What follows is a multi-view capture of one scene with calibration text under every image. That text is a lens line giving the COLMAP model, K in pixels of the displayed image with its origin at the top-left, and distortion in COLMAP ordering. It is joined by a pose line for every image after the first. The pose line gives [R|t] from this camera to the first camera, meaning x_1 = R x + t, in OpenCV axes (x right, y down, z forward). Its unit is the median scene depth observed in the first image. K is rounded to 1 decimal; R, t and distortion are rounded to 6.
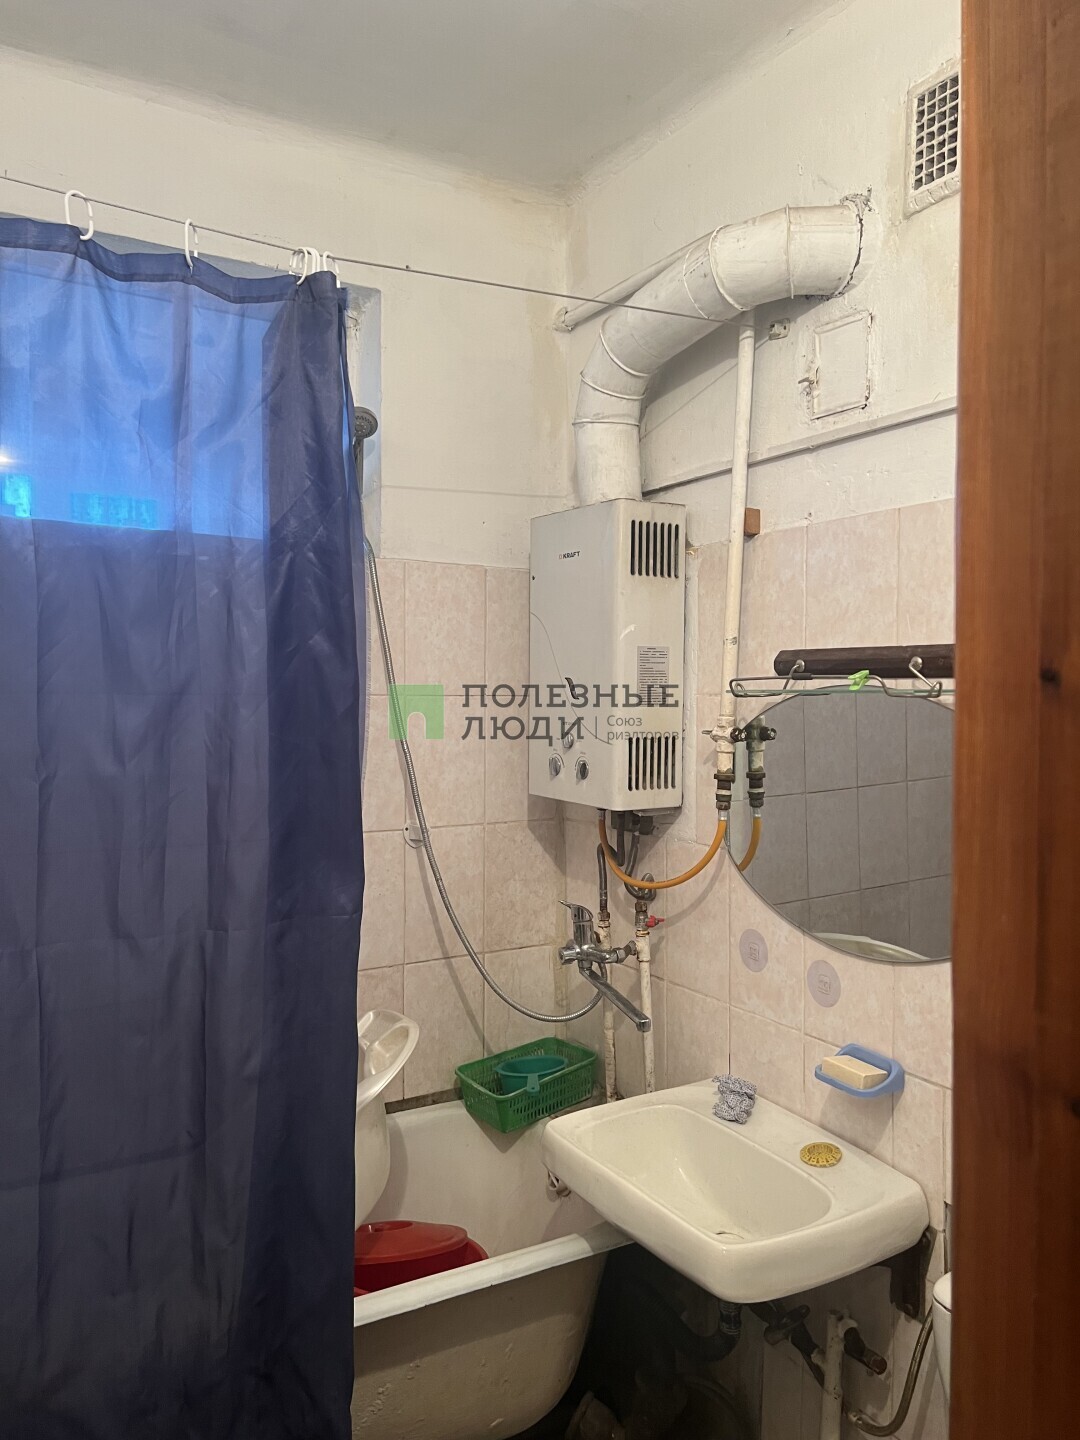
lens RADIAL K [[1083.6, 0, 543.7], [0, 1083.6, 723.7], [0, 0, 1]] dist [0.045543, -0.055376]
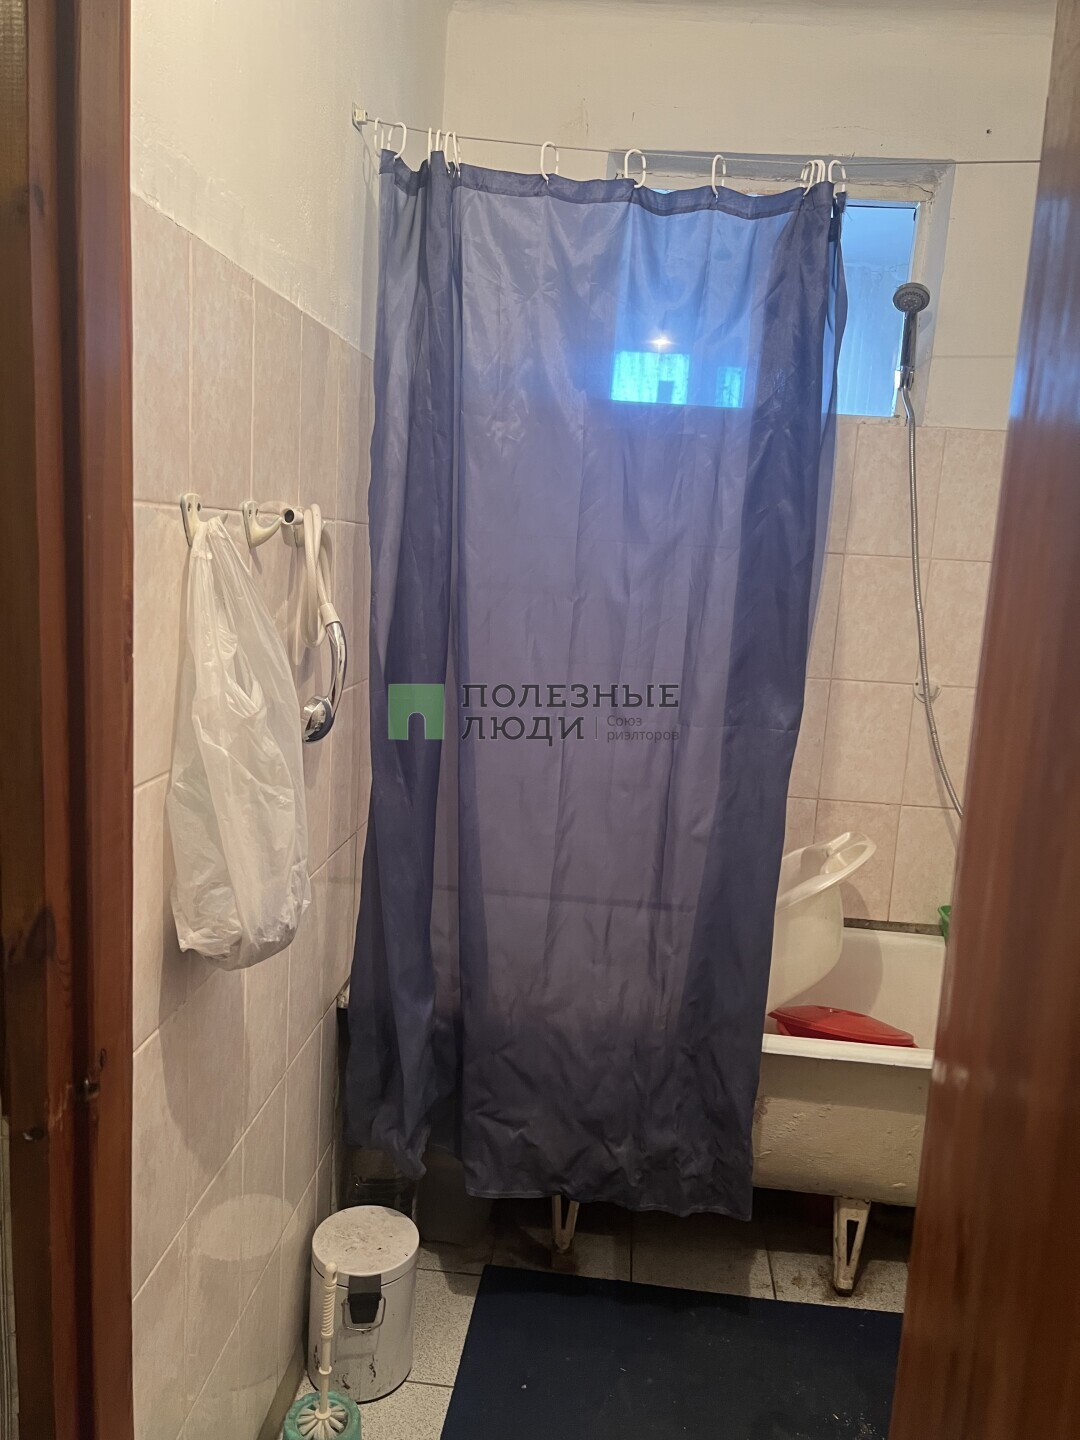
lens RADIAL K [[1083.6, 0, 536.1], [0, 1083.6, 721.6], [0, 0, 1]] dist [0.045543, -0.055376]
pose [[0.814936, 0.135937, -0.563383, 0.289140], [-0.067673, 0.987773, 0.140448, 0.012221], [0.575586, -0.076330, 0.814171, -0.173016]]
